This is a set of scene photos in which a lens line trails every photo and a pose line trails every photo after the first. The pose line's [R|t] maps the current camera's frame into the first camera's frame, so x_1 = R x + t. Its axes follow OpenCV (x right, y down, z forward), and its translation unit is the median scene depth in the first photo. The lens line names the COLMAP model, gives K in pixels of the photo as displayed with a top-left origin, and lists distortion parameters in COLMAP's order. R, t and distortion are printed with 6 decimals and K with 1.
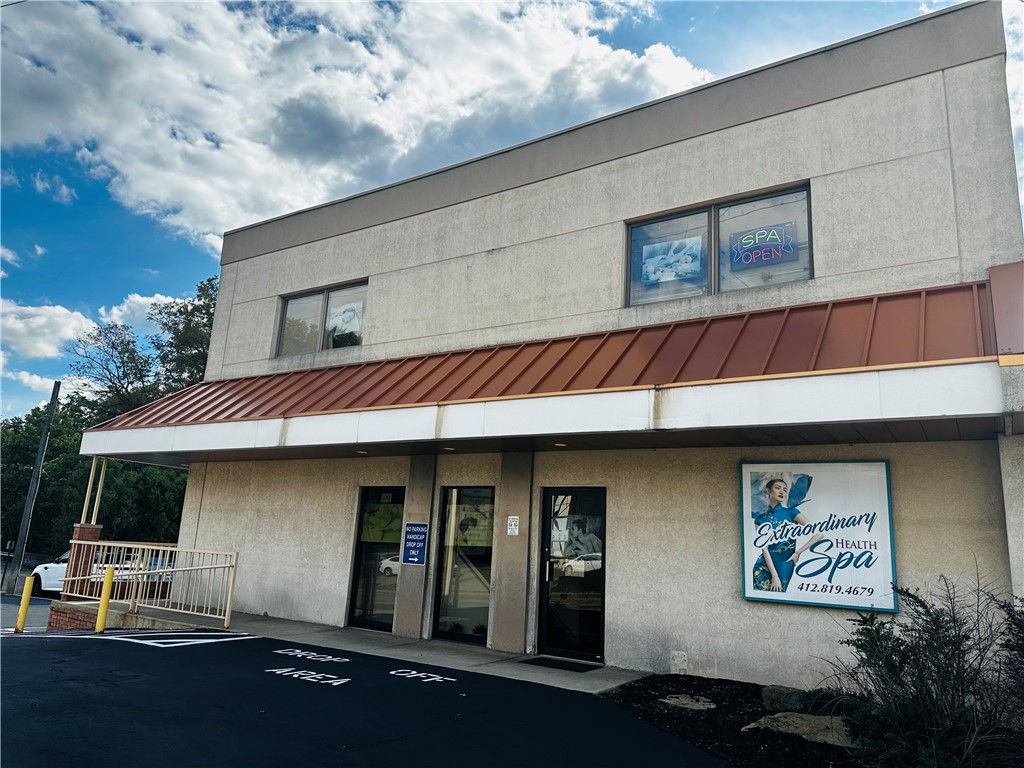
lens RADIAL K [[718.9, 0, 518.1], [0, 718.9, 379.6], [0, 0, 1]] dist [0.069265, -0.086265]
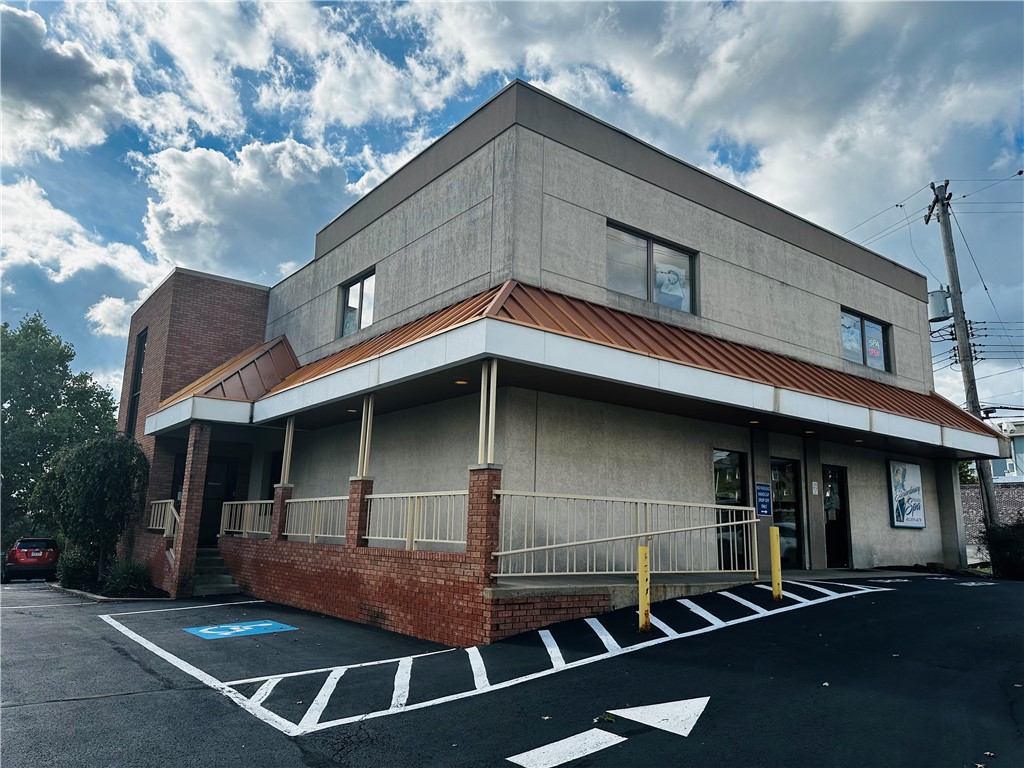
lens RADIAL K [[718.9, 0, 508.6], [0, 718.9, 382.9], [0, 0, 1]] dist [0.069265, -0.086265]
pose [[0.351337, 0.140333, 0.925672, -1.325762], [-0.224789, 0.972426, -0.062103, 0.184127], [-0.908863, -0.186262, 0.373194, 0.855213]]
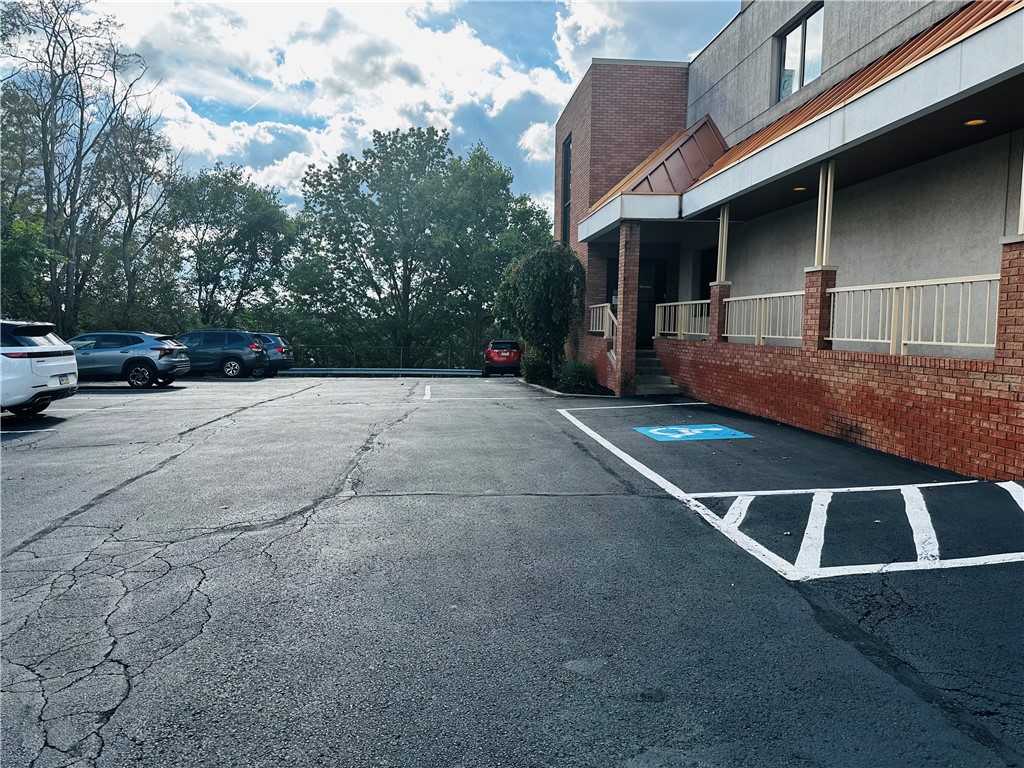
lens RADIAL K [[718.9, 0, 515.1], [0, 718.9, 377.0], [0, 0, 1]] dist [0.069265, -0.086265]
pose [[0.787986, -0.089457, 0.609160, -1.246592], [-0.113686, 0.951235, 0.286752, 0.214280], [-0.605107, -0.295210, 0.739390, 0.945433]]
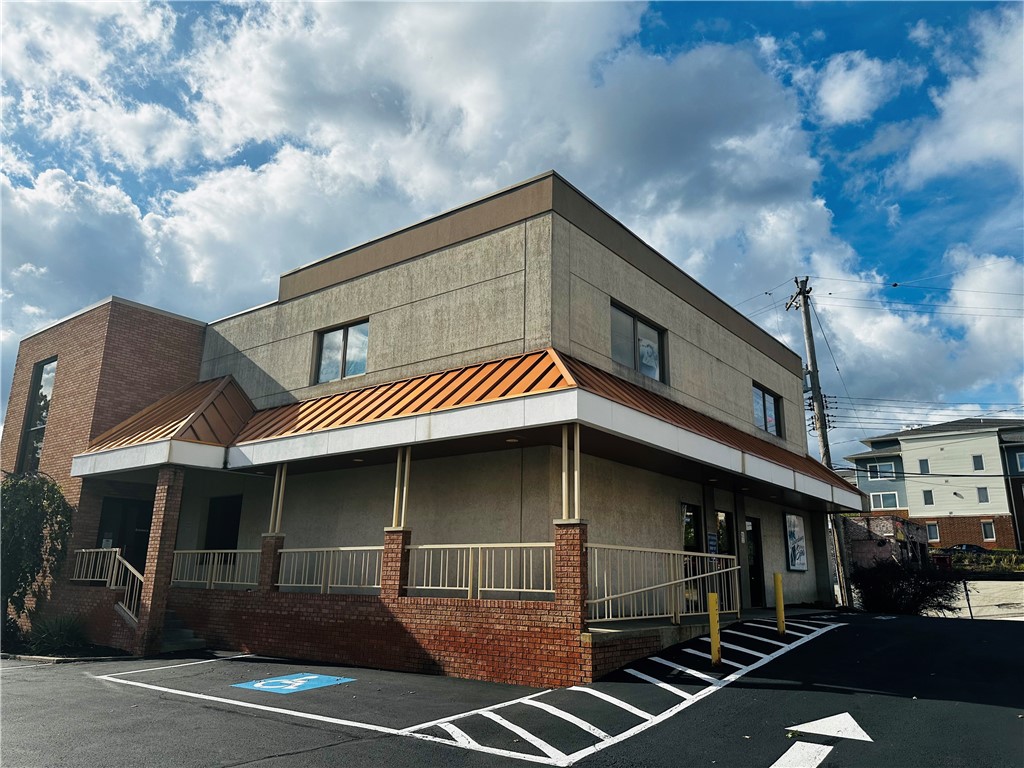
lens RADIAL K [[718.9, 0, 509.5], [0, 718.9, 377.9], [0, 0, 1]] dist [0.069265, -0.086265]
pose [[0.095212, 0.211732, 0.972679, -1.475662], [-0.241056, 0.952940, -0.183840, 0.237582], [-0.965829, -0.216967, 0.141771, 1.113316]]
